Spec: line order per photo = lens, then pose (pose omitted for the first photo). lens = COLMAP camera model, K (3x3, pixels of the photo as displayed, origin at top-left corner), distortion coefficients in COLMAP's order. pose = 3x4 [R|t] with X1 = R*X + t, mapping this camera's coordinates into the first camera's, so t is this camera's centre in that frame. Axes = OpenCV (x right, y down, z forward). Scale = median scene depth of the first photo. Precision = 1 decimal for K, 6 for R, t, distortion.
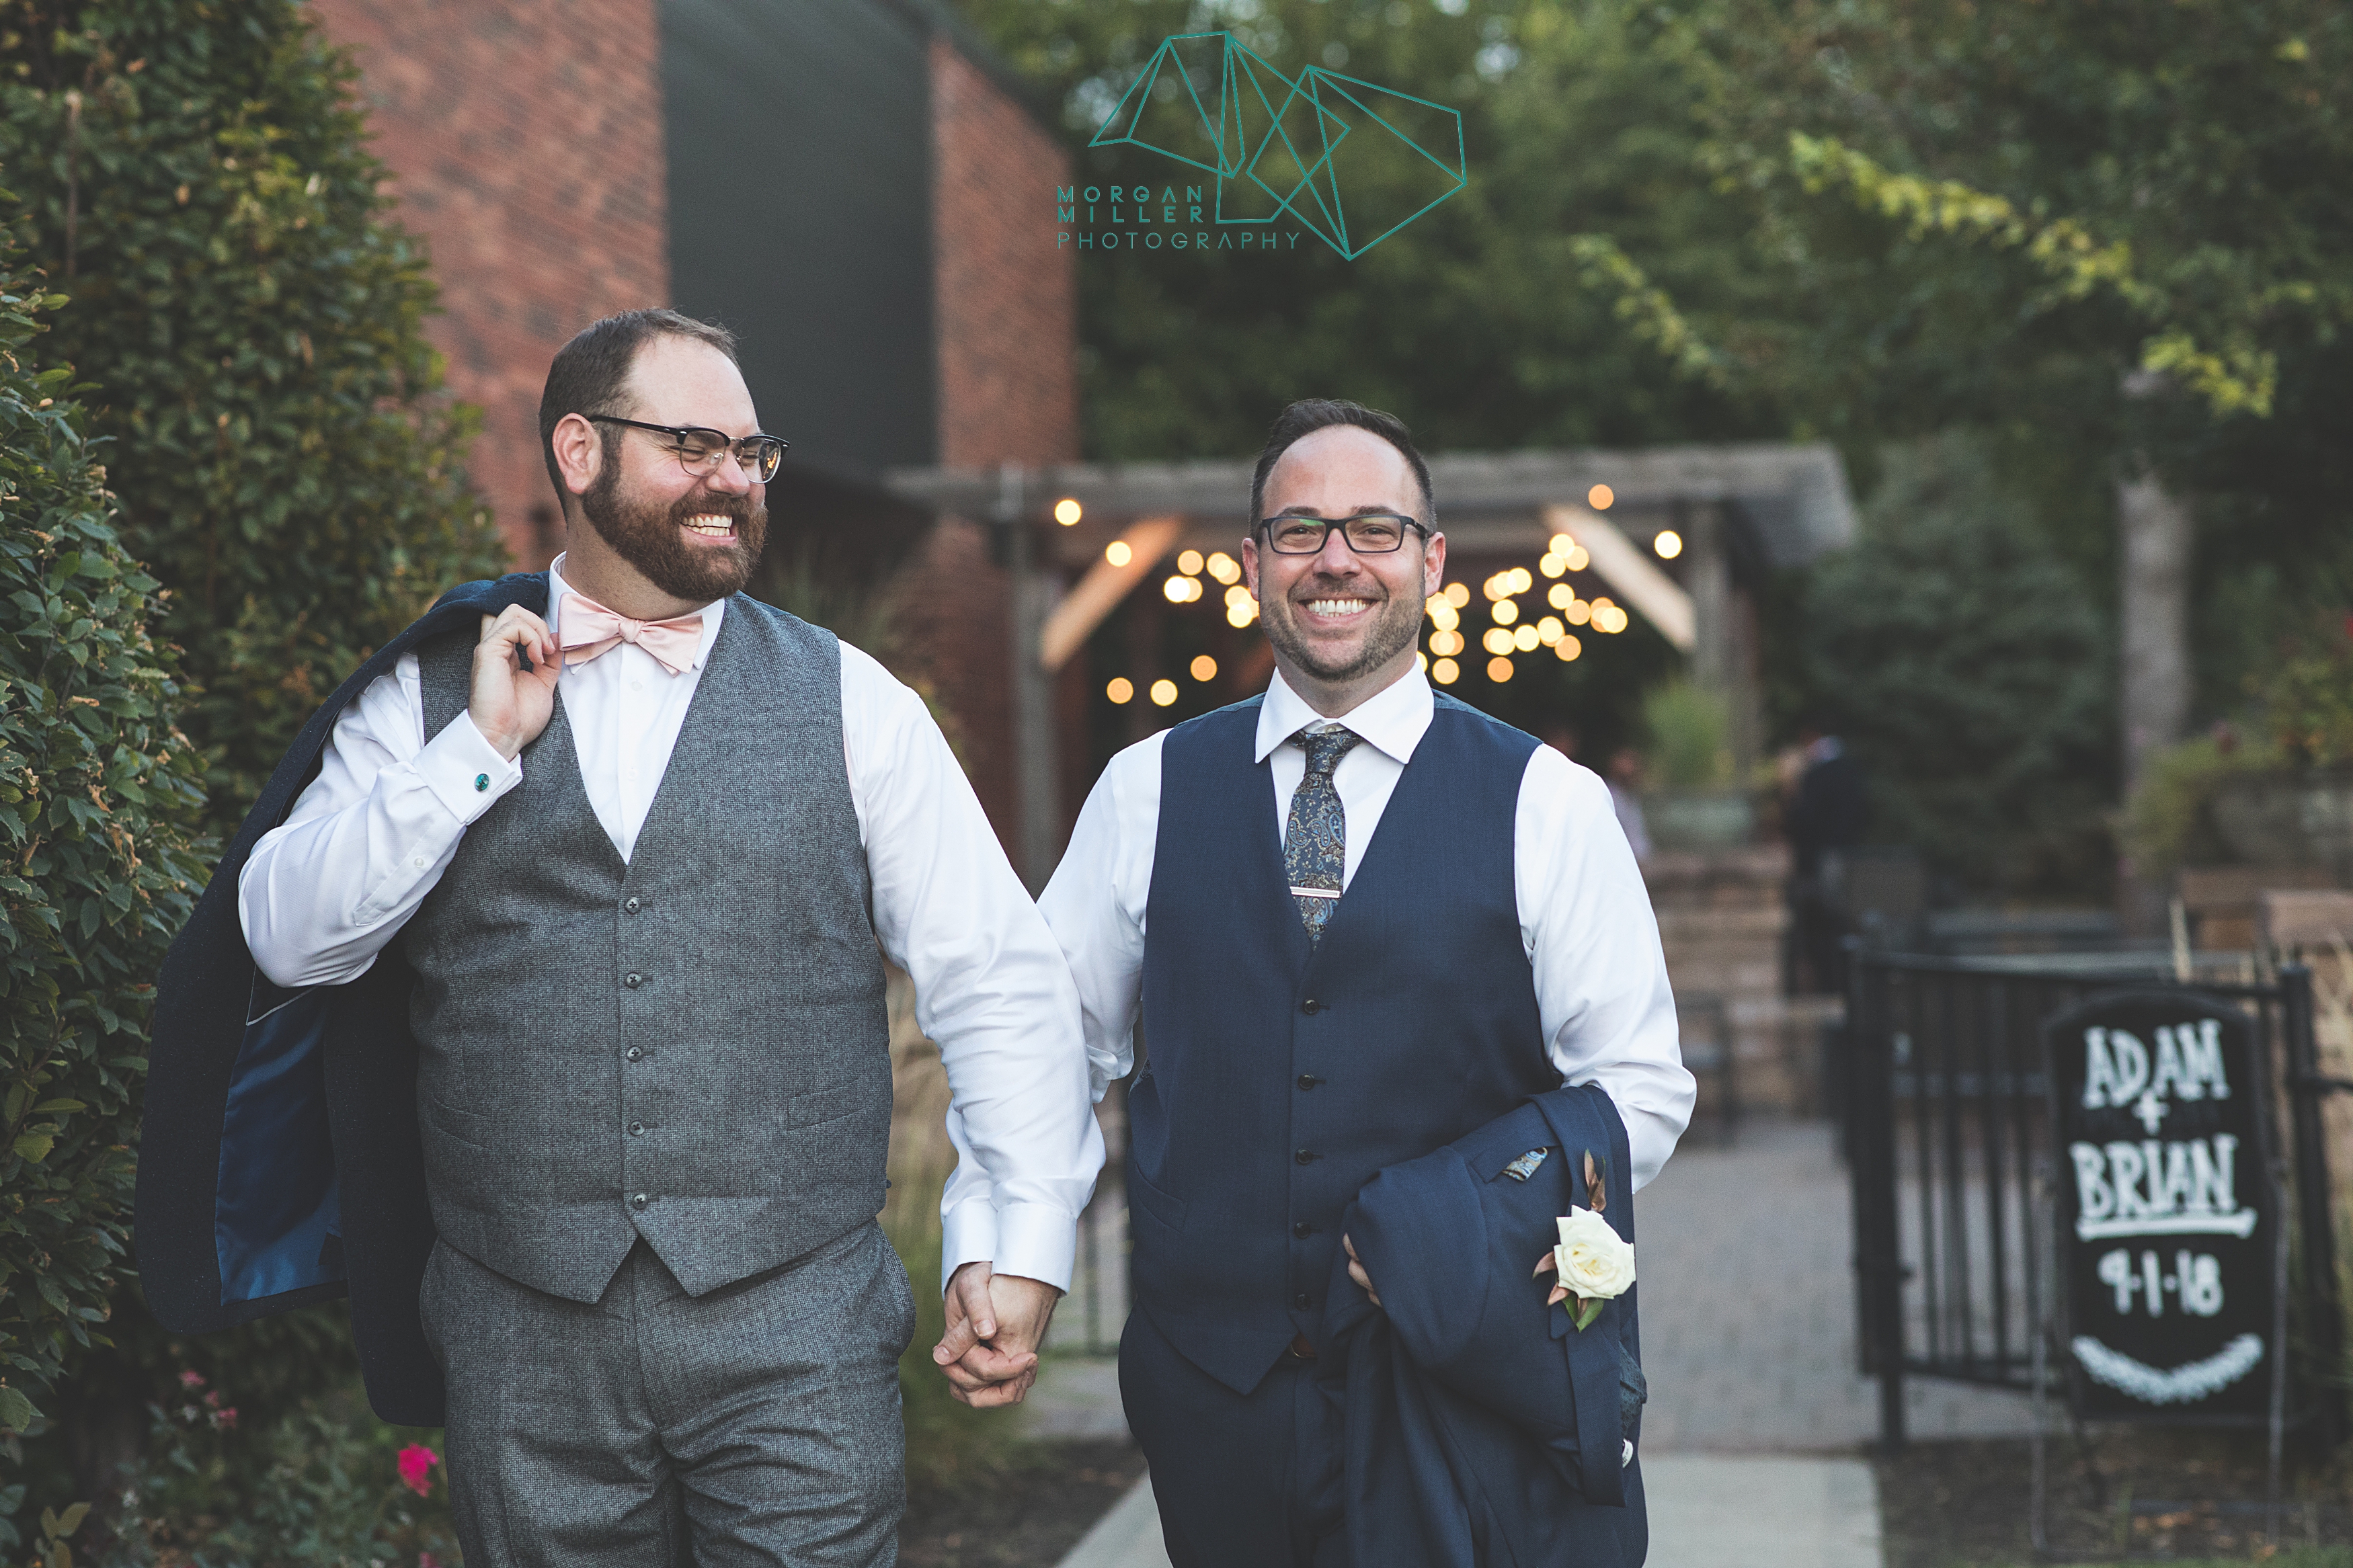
lens RADIAL K [[5835.2, 0, 1176.5], [0, 5835.2, 784.0], [0, 0, 1]] dist [0.184465, -0.361524]
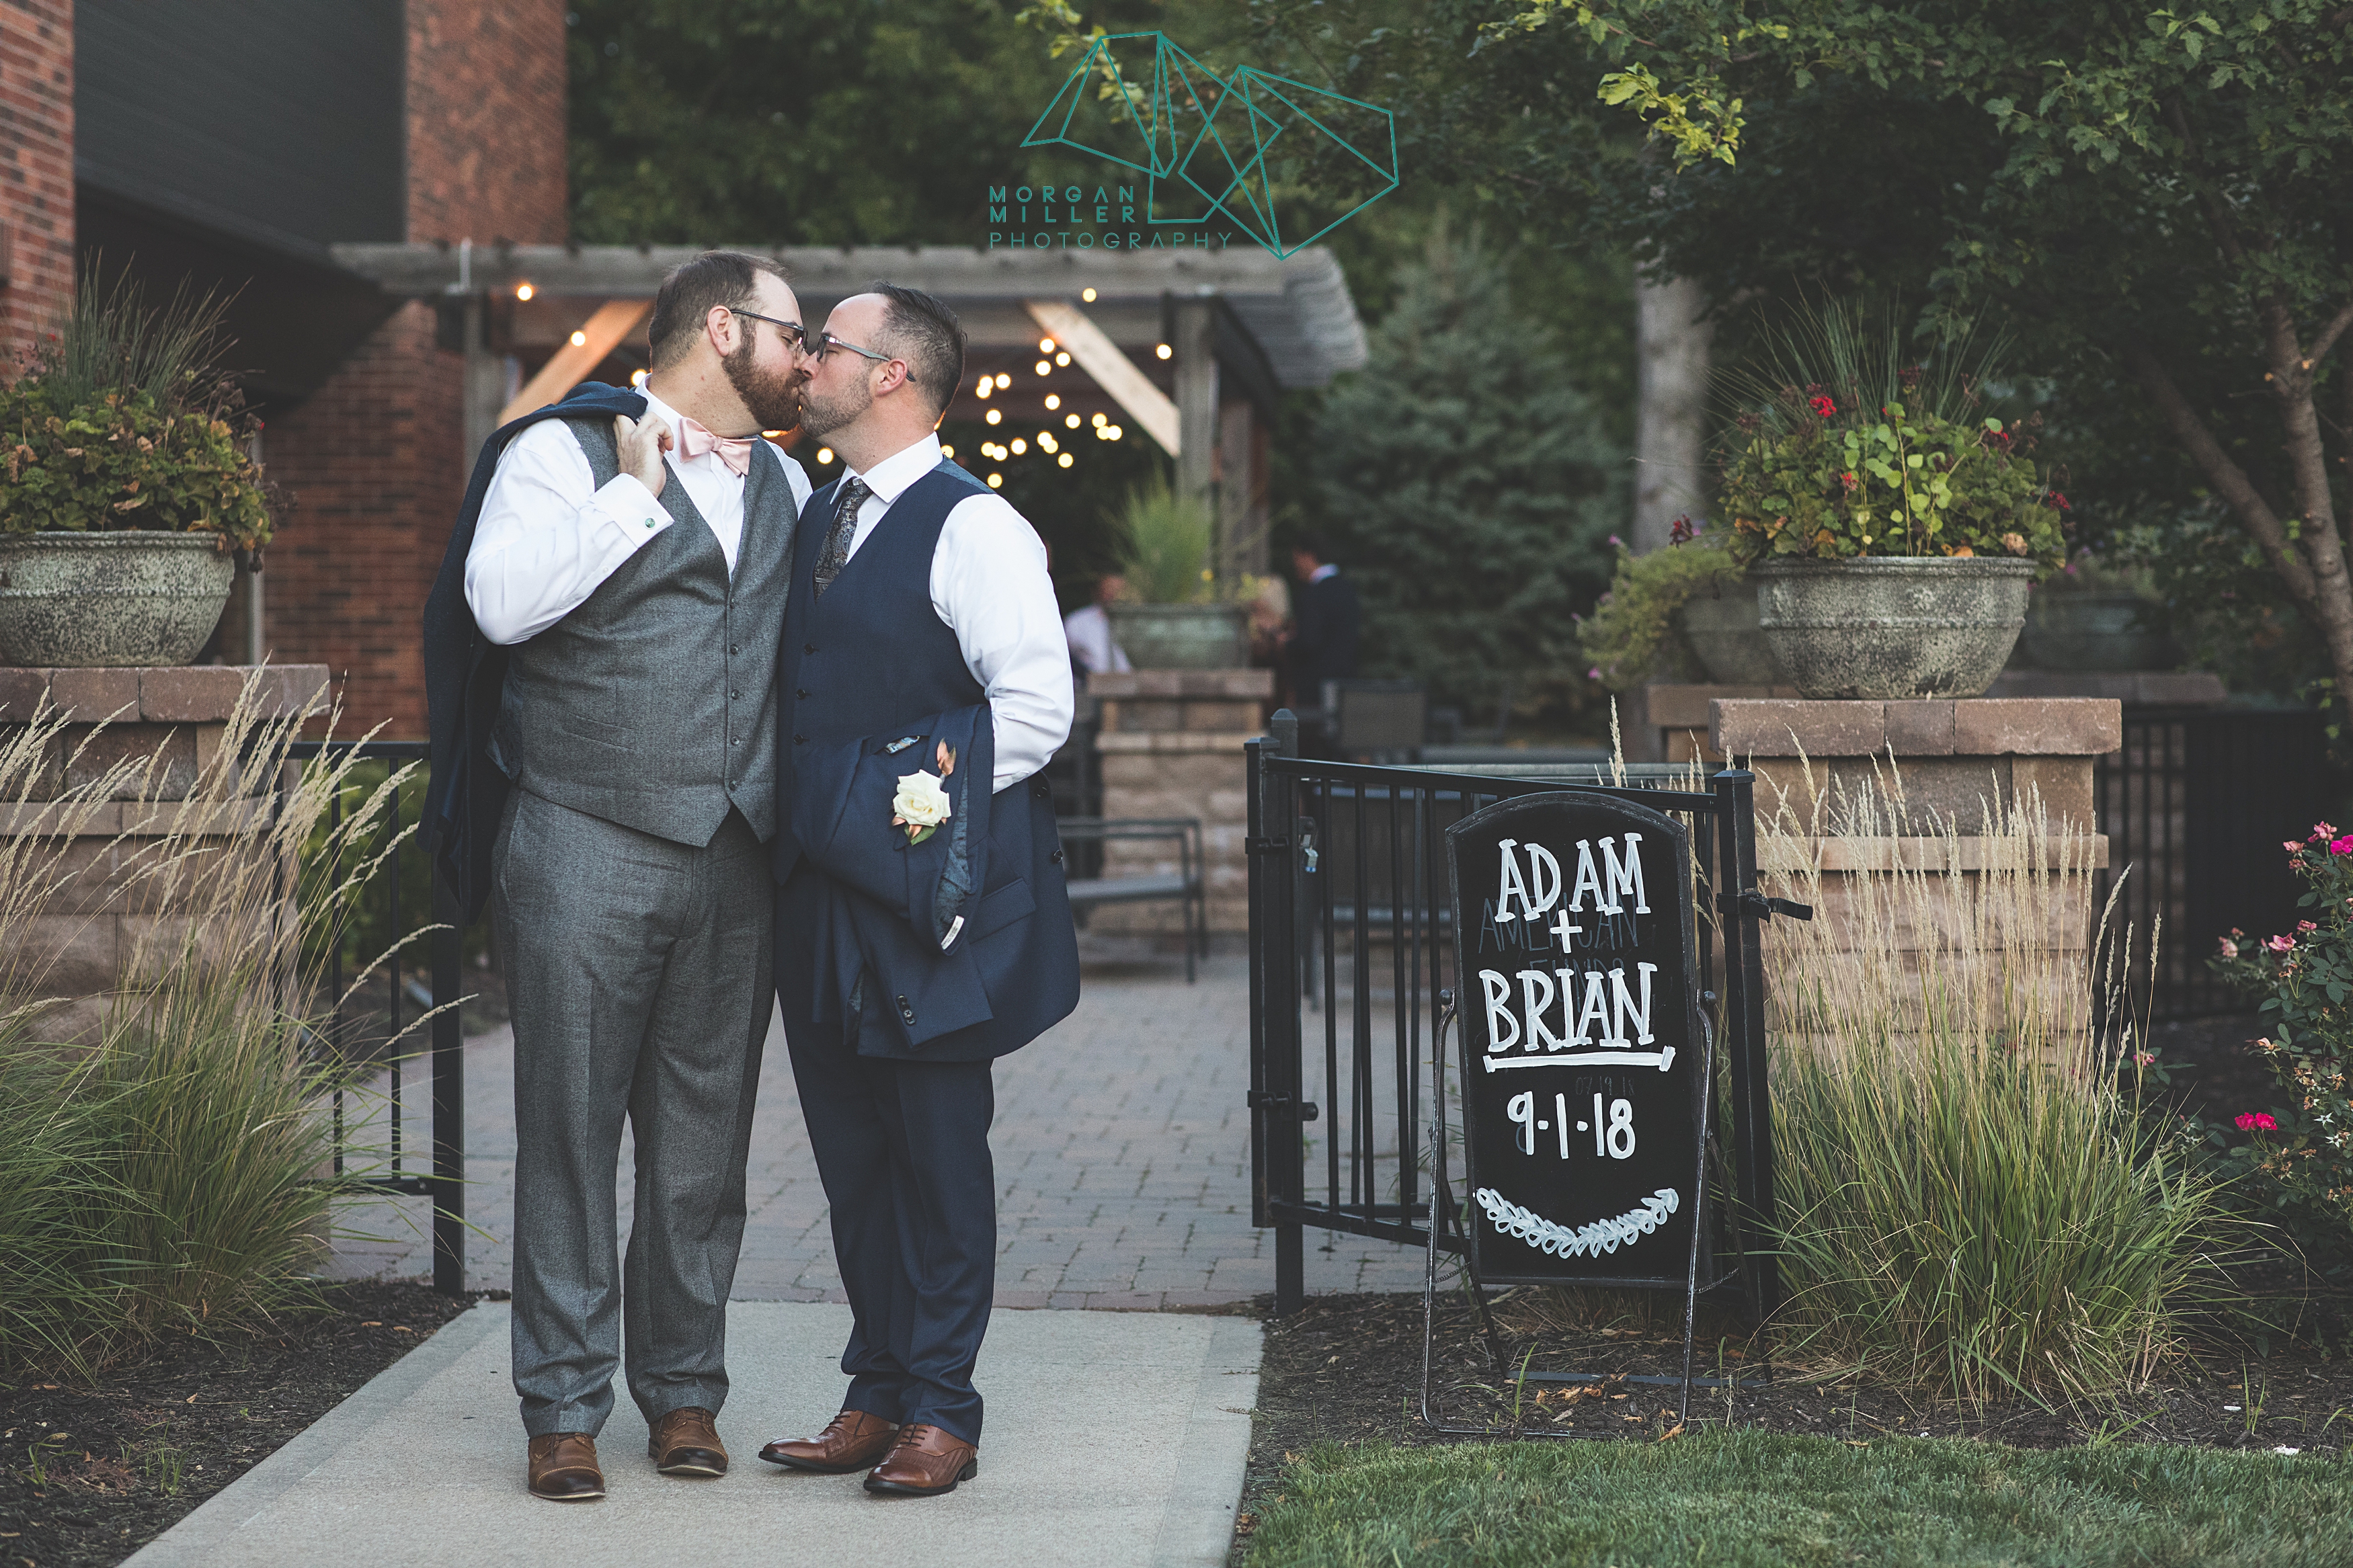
lens RADIAL K [[5835.2, 0, 1176.5], [0, 5835.2, 784.0], [0, 0, 1]] dist [0.184465, -0.361524]
pose [[0.996702, 0.024021, 0.077513, 0.034373], [-0.026179, 0.999294, 0.026948, 0.010085], [-0.076811, -0.028889, 0.996627, 0.113629]]
